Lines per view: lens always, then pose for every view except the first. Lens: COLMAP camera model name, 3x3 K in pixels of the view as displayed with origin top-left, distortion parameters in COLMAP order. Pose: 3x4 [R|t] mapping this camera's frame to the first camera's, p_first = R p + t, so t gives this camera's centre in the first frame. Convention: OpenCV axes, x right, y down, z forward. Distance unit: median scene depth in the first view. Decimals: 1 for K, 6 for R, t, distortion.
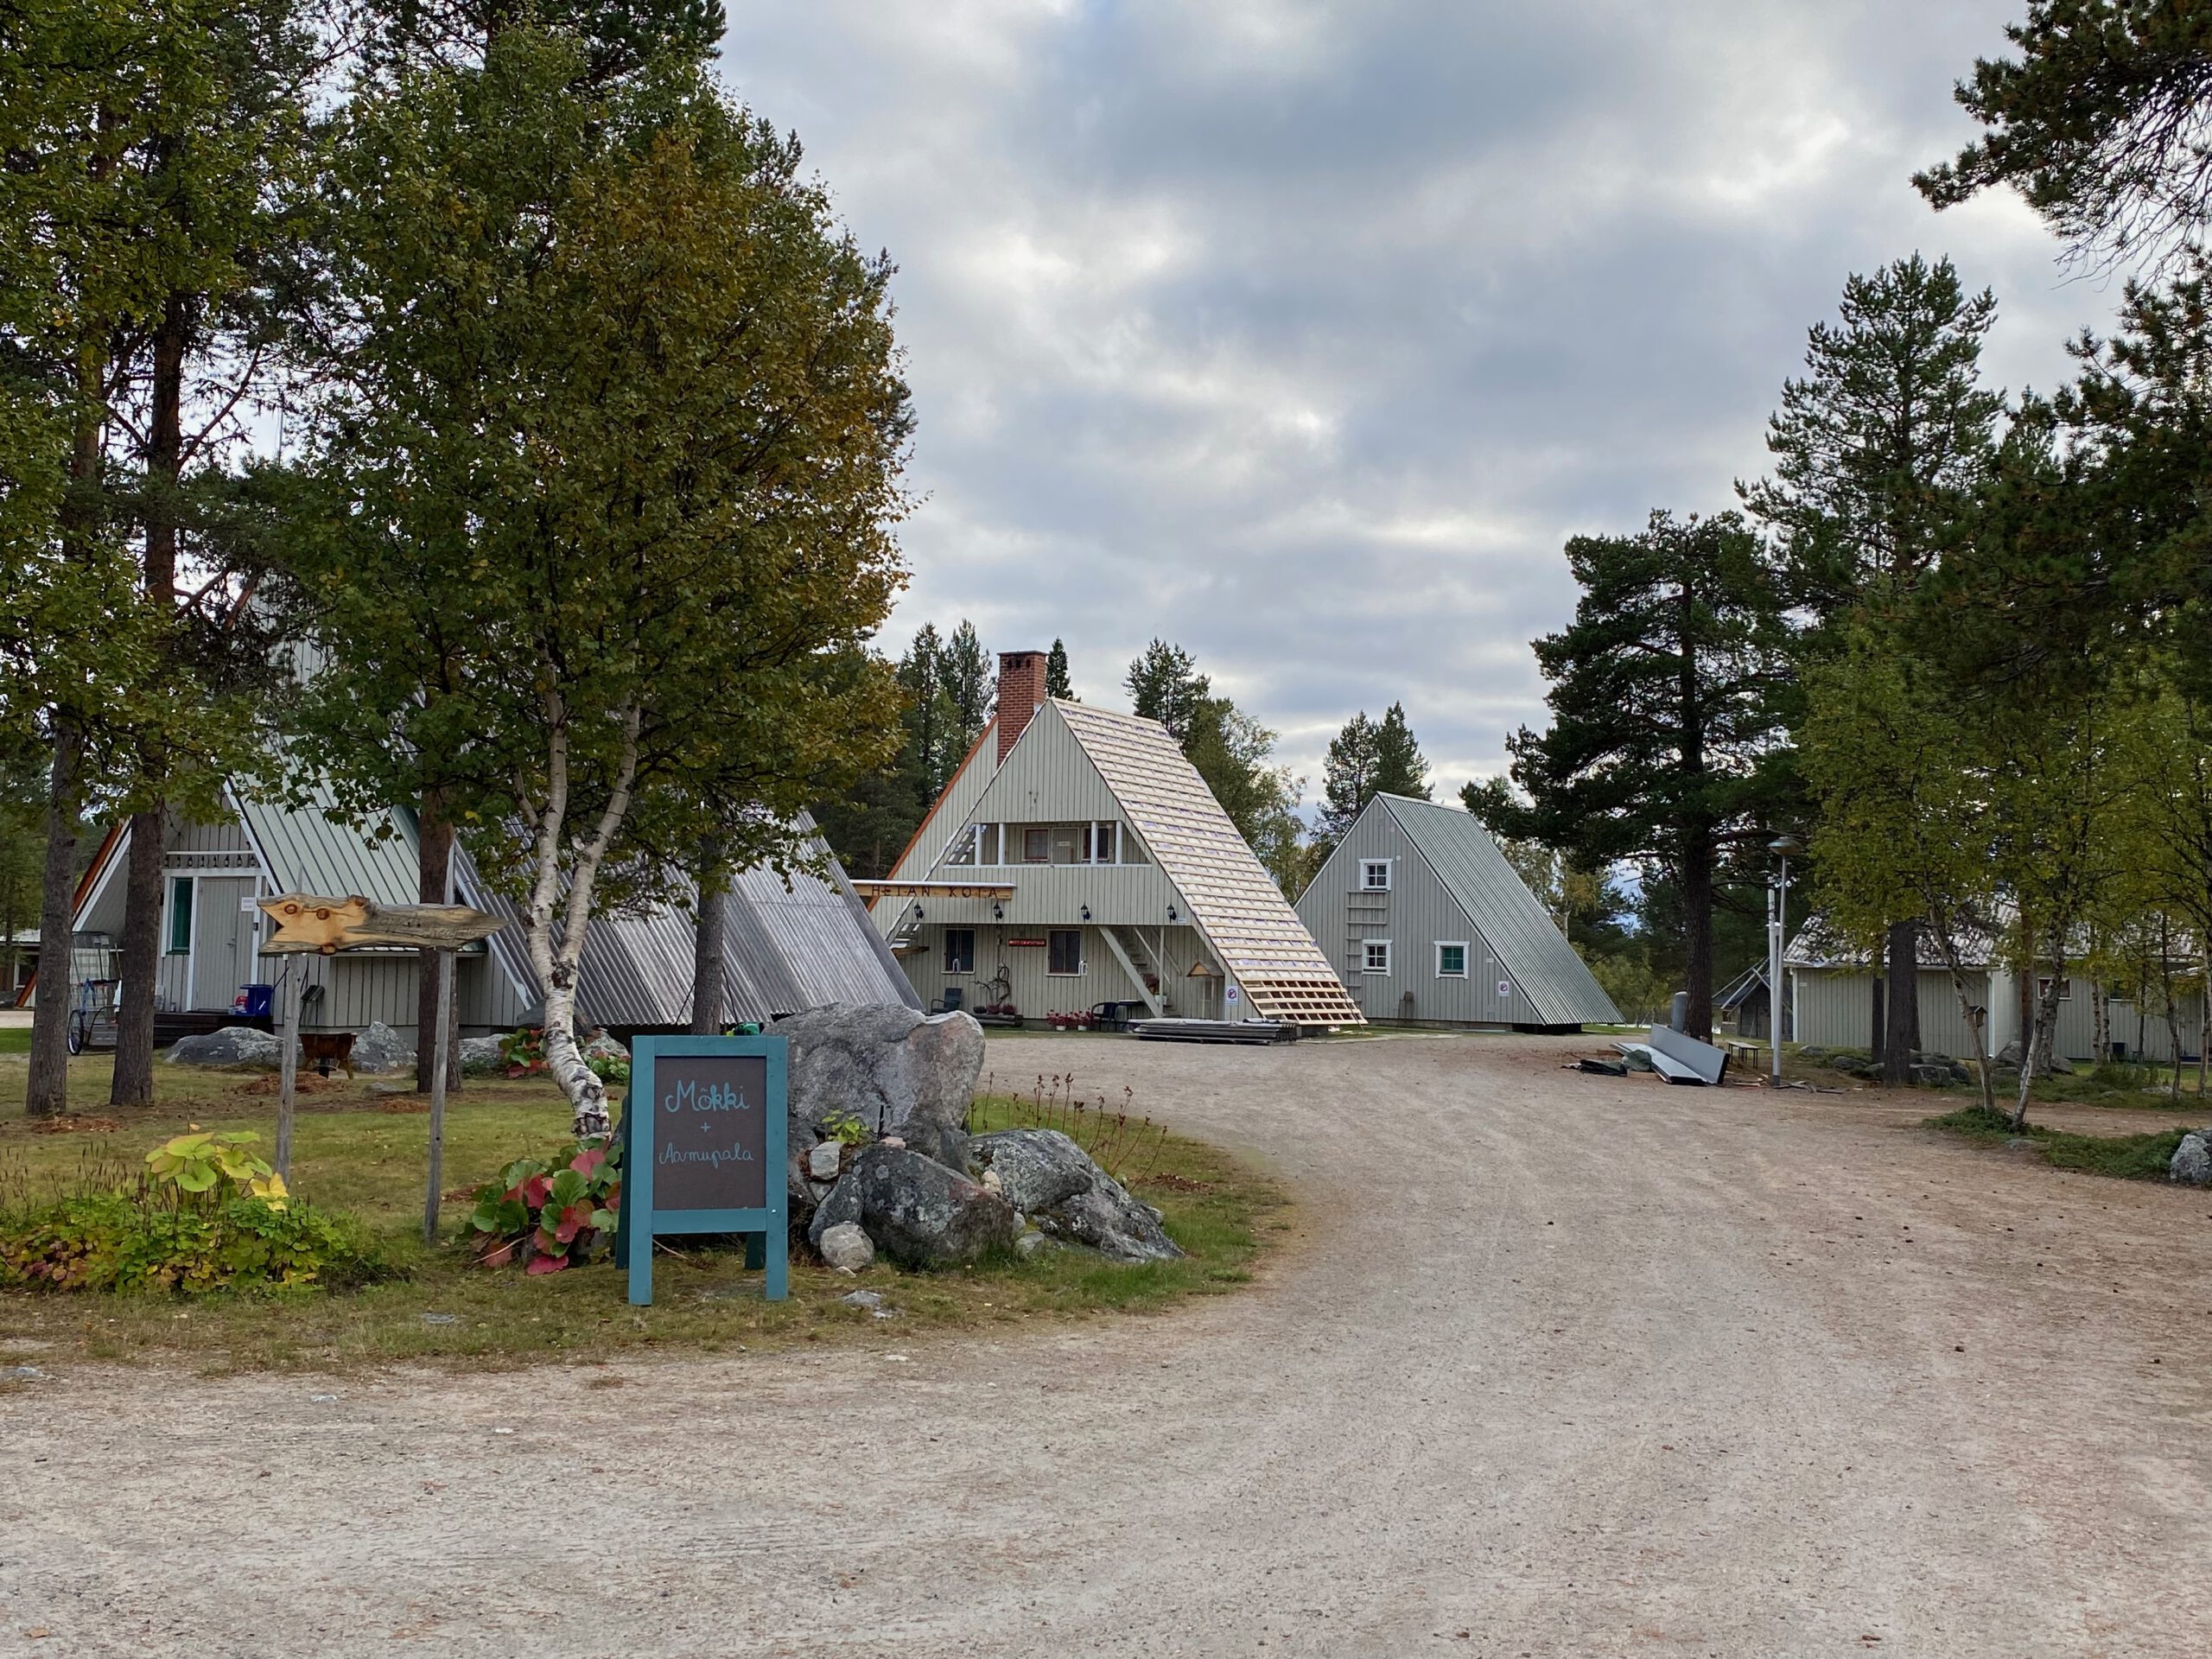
lens RADIAL K [[1851.8, 0, 1106.0], [0, 1851.8, 829.5], [0, 0, 1]] dist [0.005883, 0.009045]
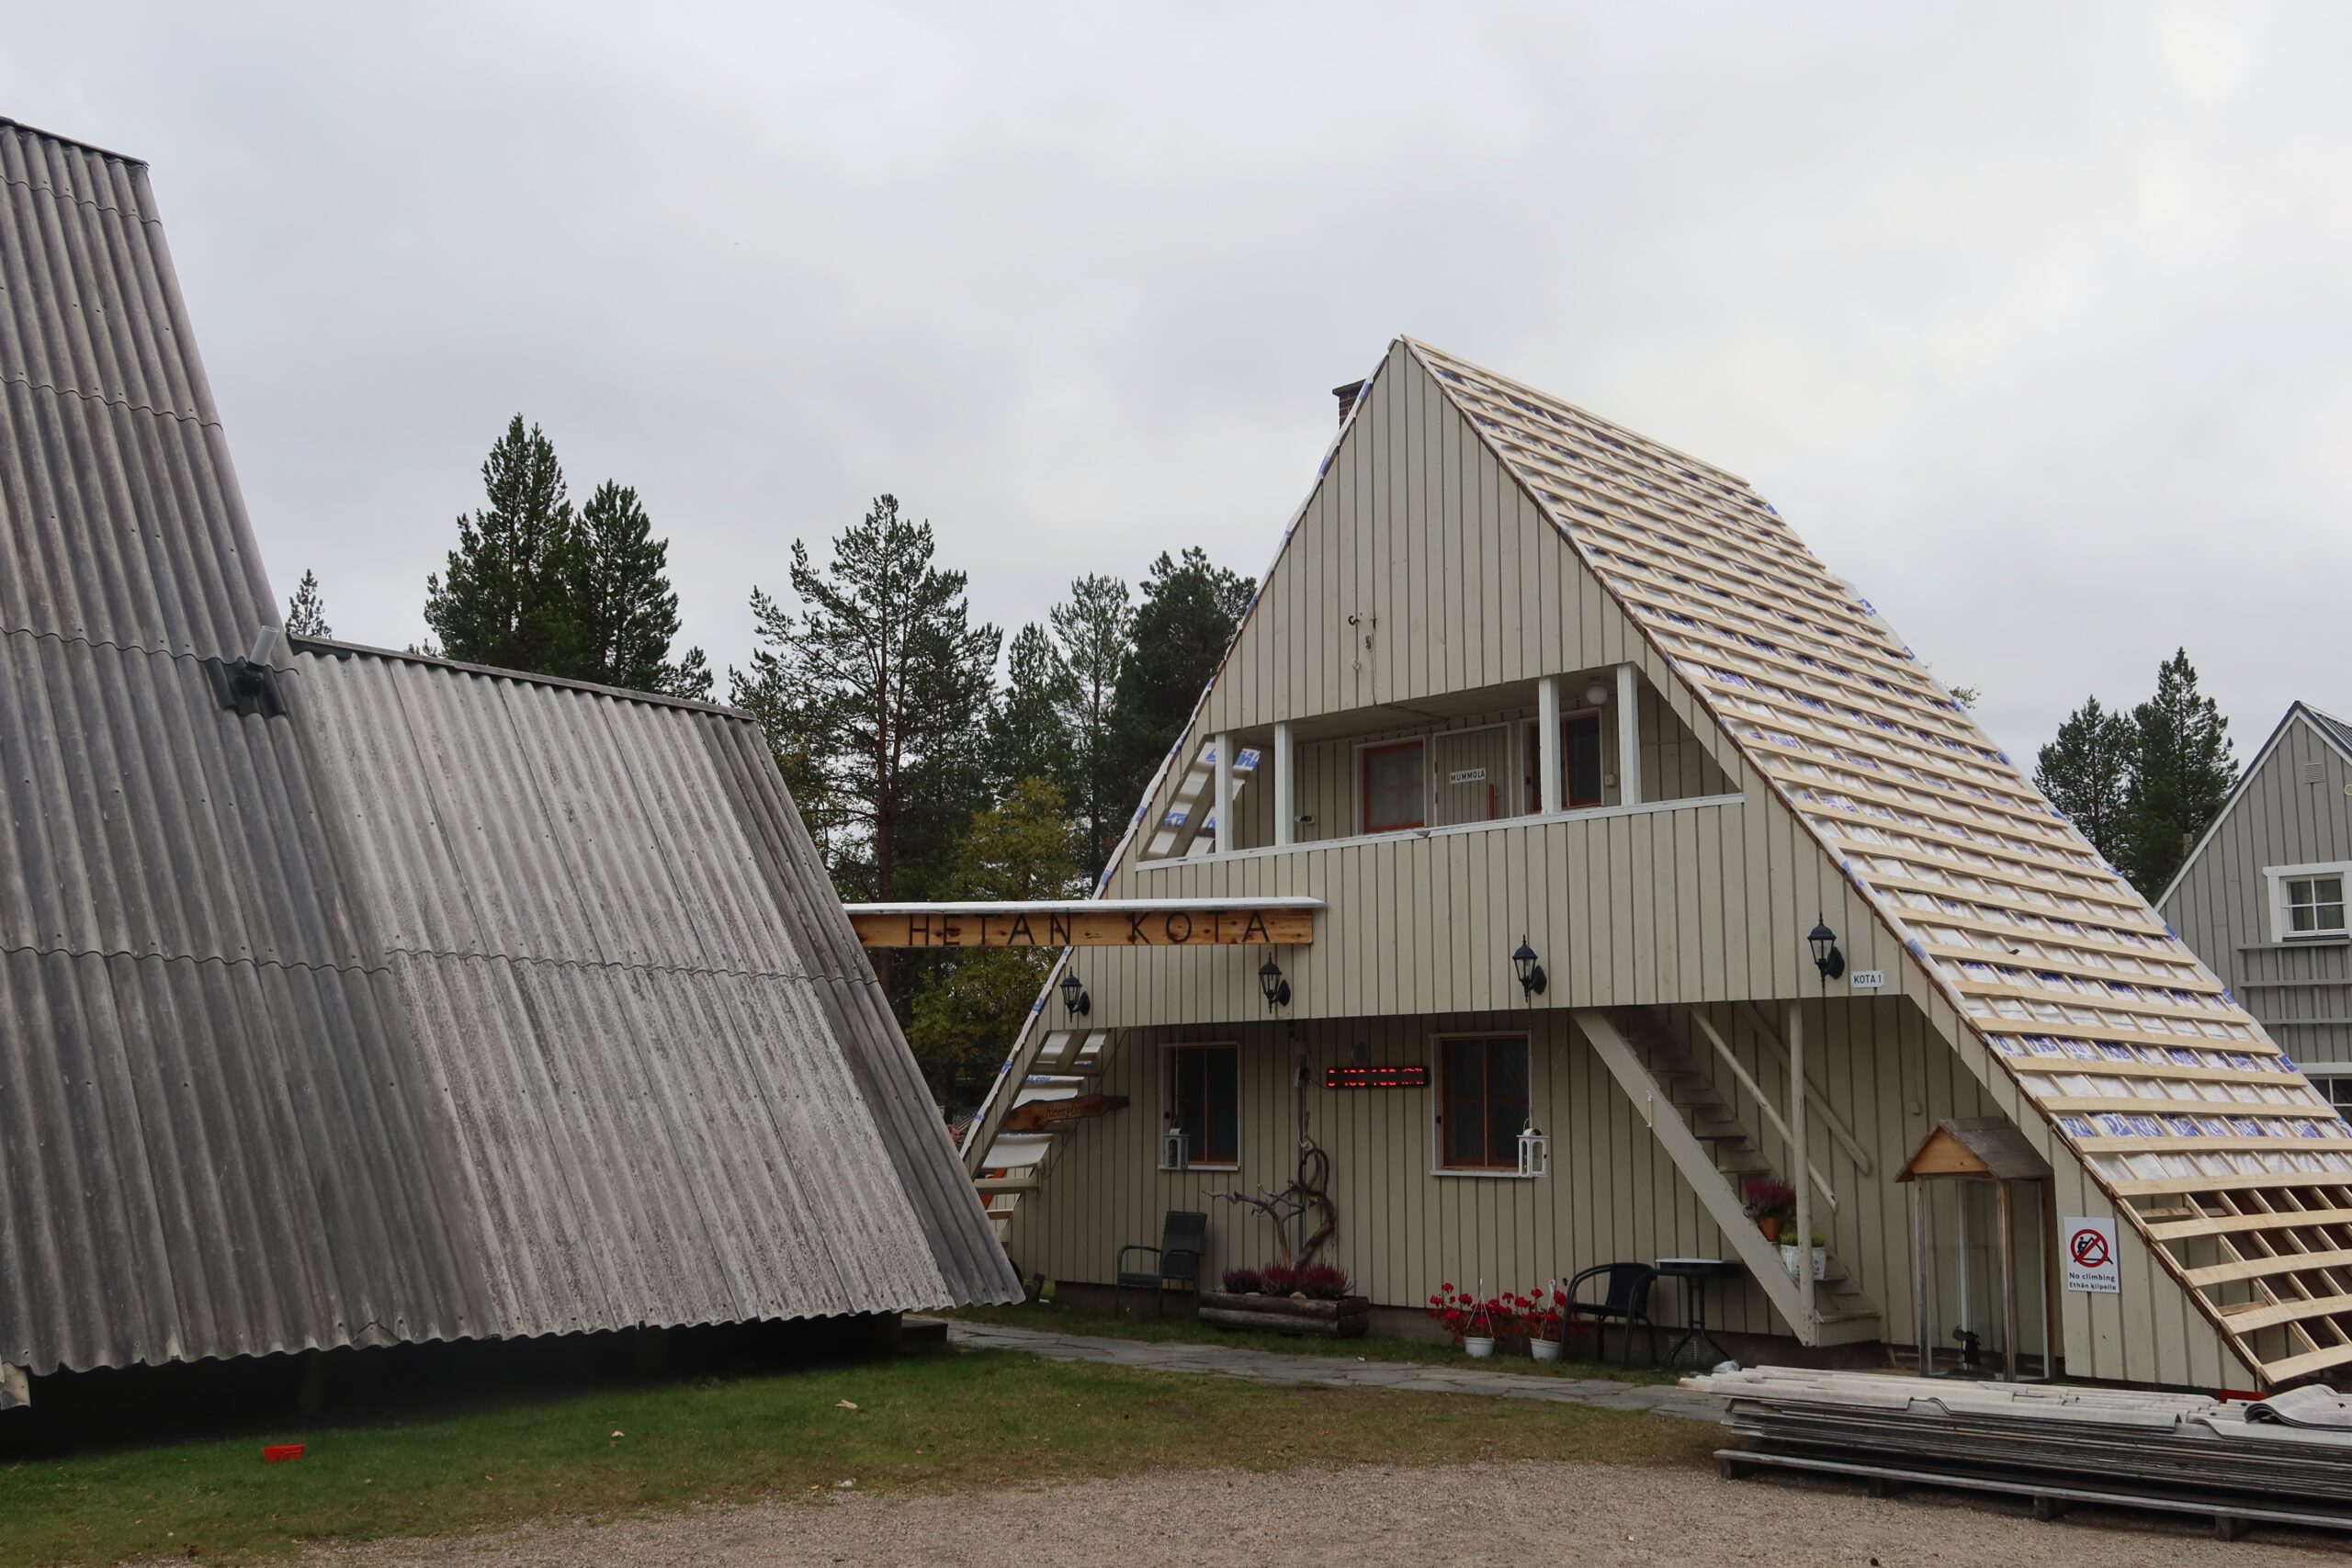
lens RADIAL K [[2106.7, 0, 1176.0], [0, 2106.7, 784.0], [0, 0, 1]] dist [0.000143, -0.002366]
pose [[0.971786, -0.053650, -0.229683, 0.013701], [0.032413, 0.994924, -0.095262, 0.045080], [0.233628, 0.085129, 0.968592, 0.640348]]
